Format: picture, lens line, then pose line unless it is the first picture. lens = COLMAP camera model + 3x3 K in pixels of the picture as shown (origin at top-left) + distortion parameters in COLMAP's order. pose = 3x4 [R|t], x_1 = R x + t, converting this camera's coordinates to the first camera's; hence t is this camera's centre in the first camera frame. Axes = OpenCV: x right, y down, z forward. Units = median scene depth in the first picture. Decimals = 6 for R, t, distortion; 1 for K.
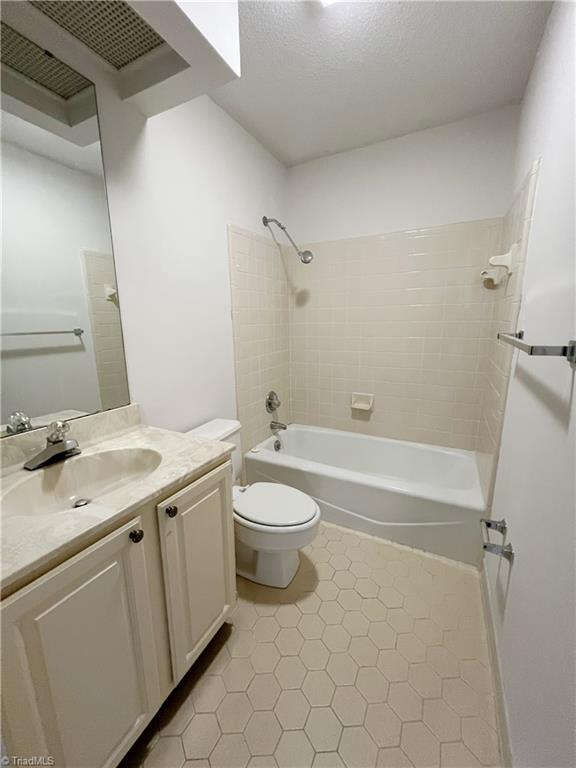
lens RADIAL K [[308.3, 0, 287.4], [0, 308.3, 384.7], [0, 0, 1]] dist [0.001528, 0.000466]
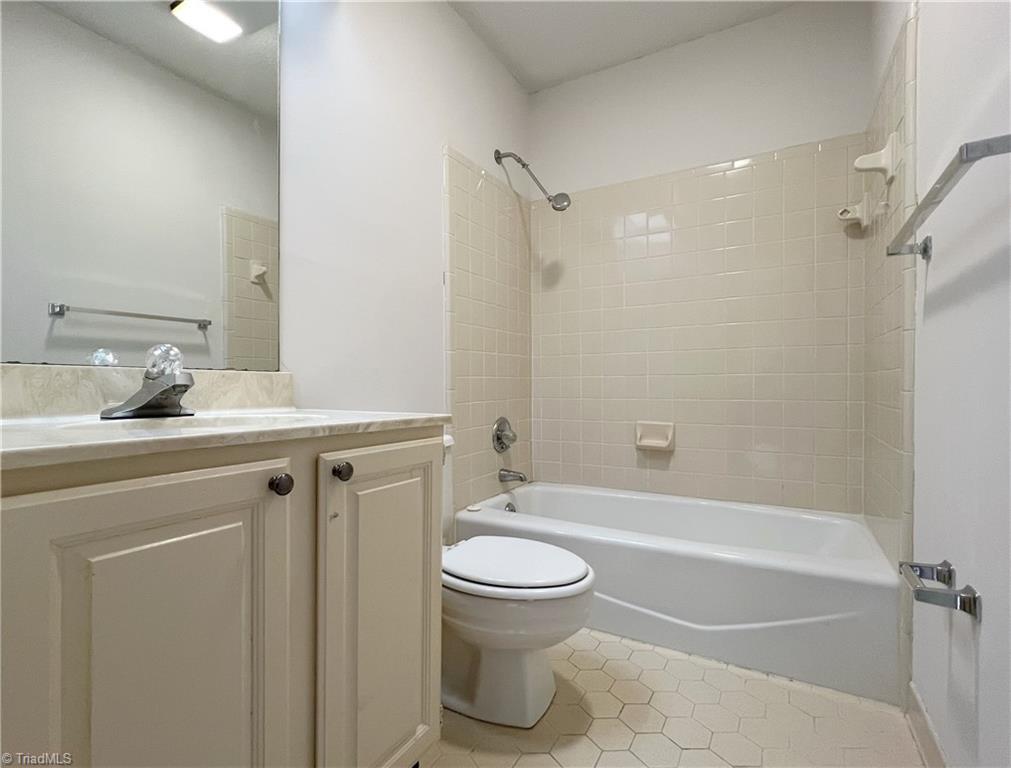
lens RADIAL K [[498.1, 0, 498.3], [0, 498.1, 386.7], [0, 0, 1]] dist [0.001288, 0.000211]
pose [[0.999090, 0.009162, -0.041664, -0.021358], [-0.017030, 0.981124, -0.192629, 0.171392], [0.039113, 0.193163, 0.980387, 0.034445]]
